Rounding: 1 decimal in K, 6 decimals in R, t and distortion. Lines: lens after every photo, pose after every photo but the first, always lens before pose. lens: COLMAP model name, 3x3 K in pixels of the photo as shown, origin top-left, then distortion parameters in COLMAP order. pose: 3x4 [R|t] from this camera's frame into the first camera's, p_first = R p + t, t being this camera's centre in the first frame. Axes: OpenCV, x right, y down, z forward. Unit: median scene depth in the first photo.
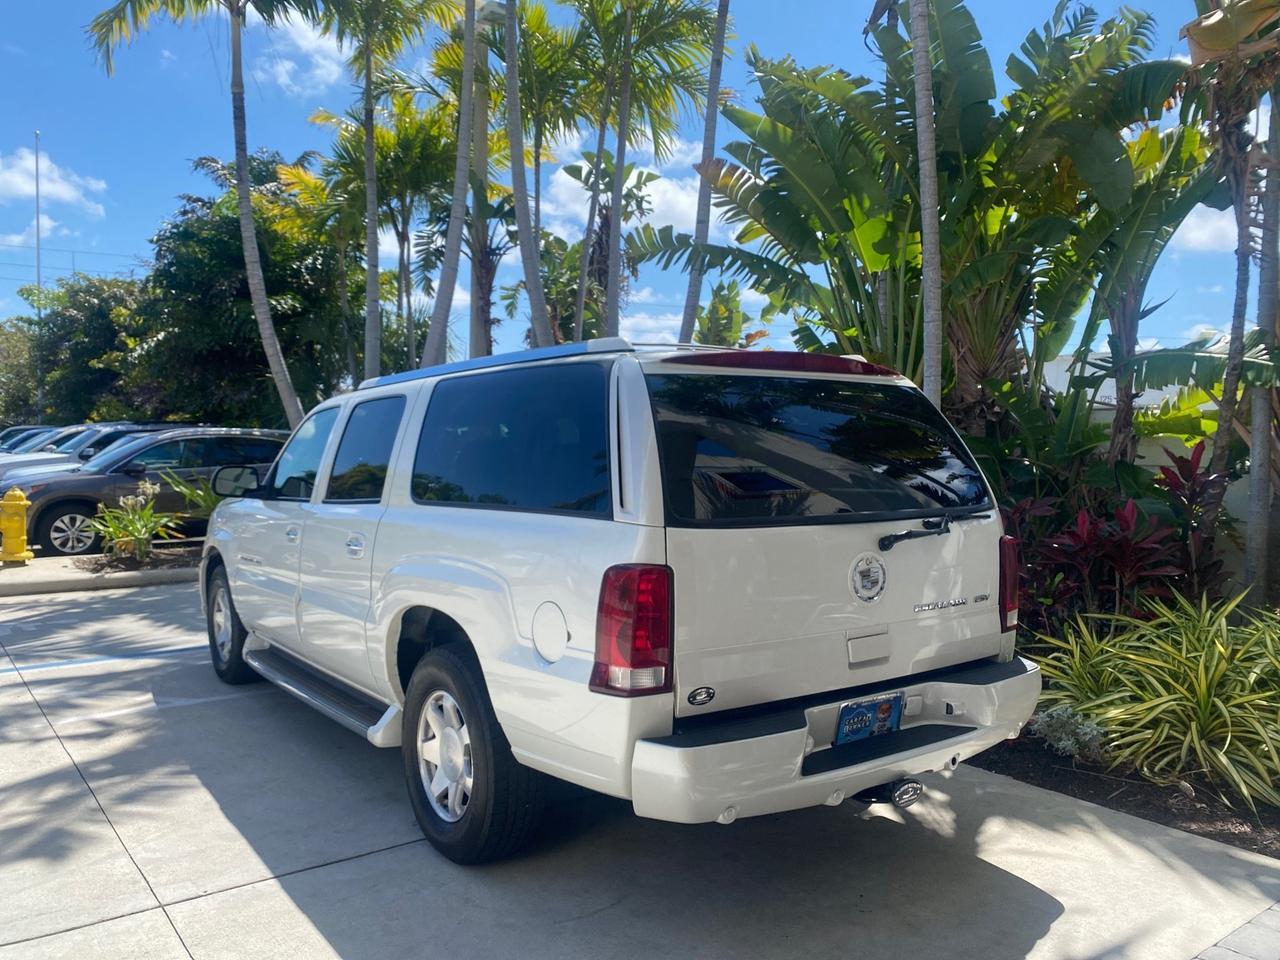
lens RADIAL K [[987.4, 0, 646.8], [0, 987.4, 470.2], [0, 0, 1]] dist [0.017662, -0.020186]
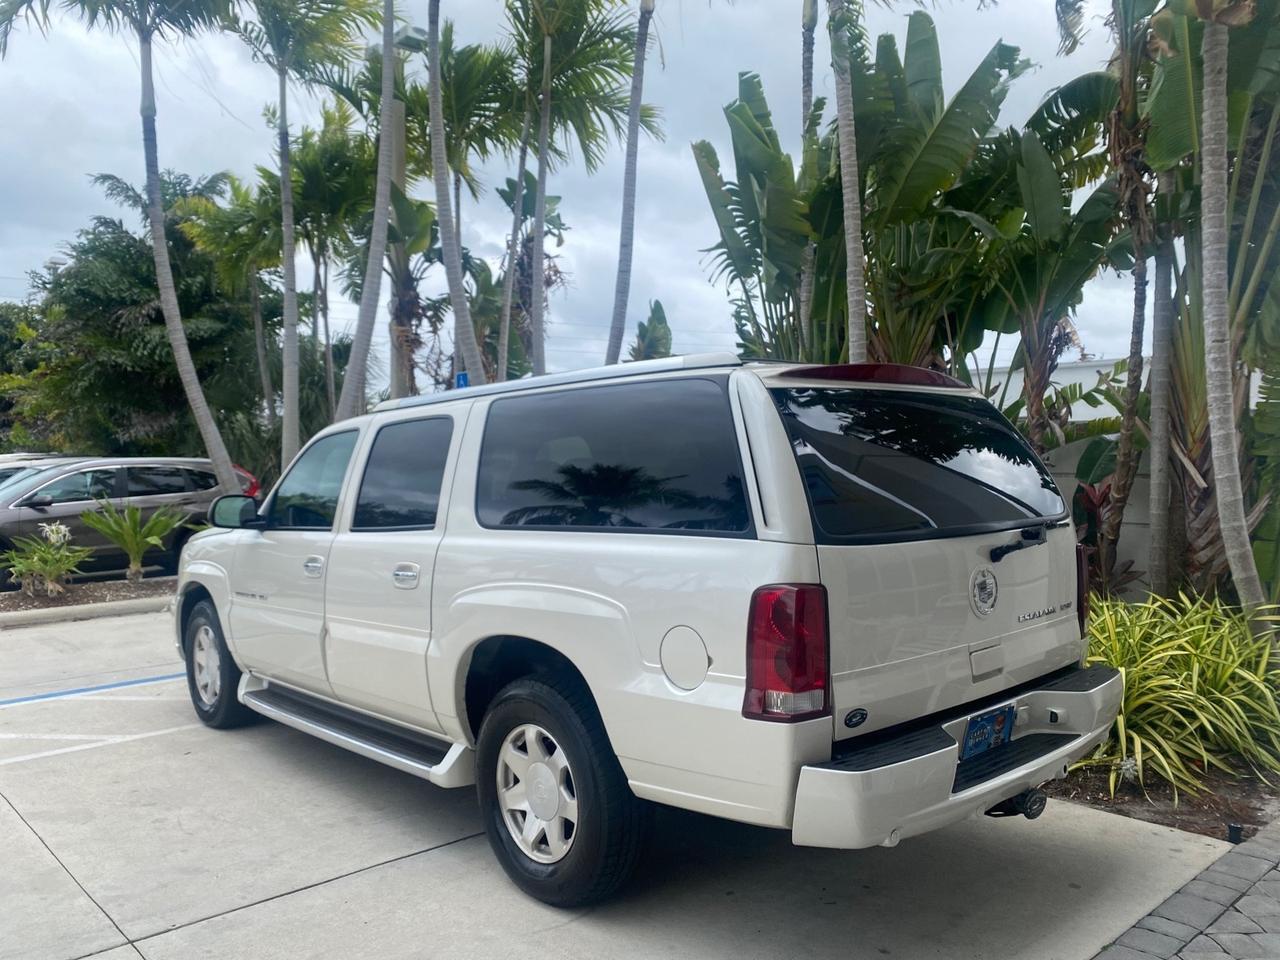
lens RADIAL K [[987.4, 0, 637.9], [0, 987.4, 457.6], [0, 0, 1]] dist [0.017662, -0.020186]
pose [[0.994451, -0.022019, 0.102869, -0.190973], [0.025301, 0.999208, -0.030714, -0.001683], [-0.102111, 0.033146, 0.994221, 0.032818]]
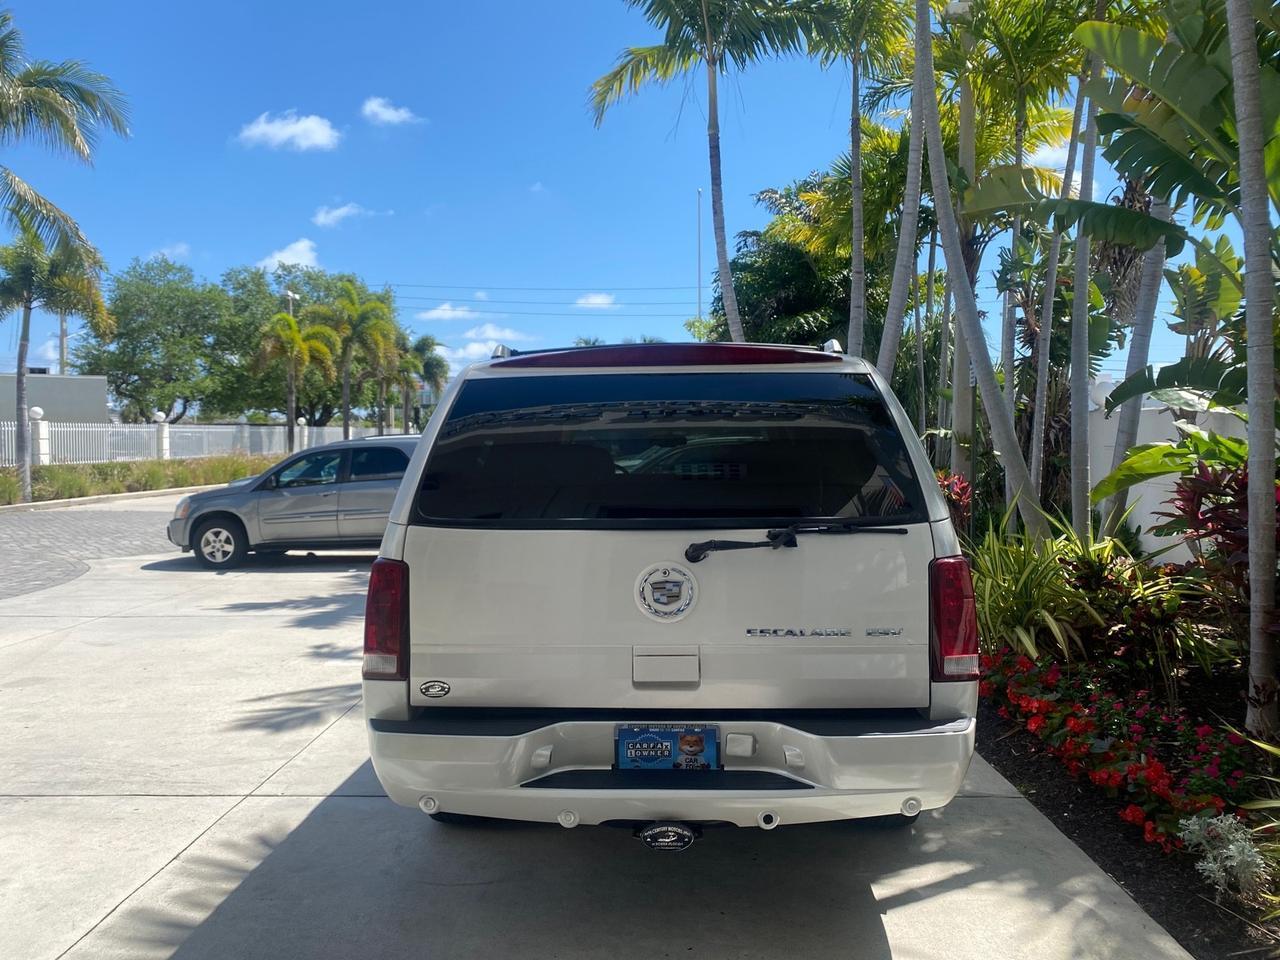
lens RADIAL K [[987.4, 0, 634.0], [0, 987.4, 472.0], [0, 0, 1]] dist [0.017662, -0.020186]
pose [[0.779533, 0.000202, -0.626361, 0.657034], [-0.001768, 0.999997, -0.001878, 0.001600], [0.626359, 0.002572, 0.779531, 0.241393]]
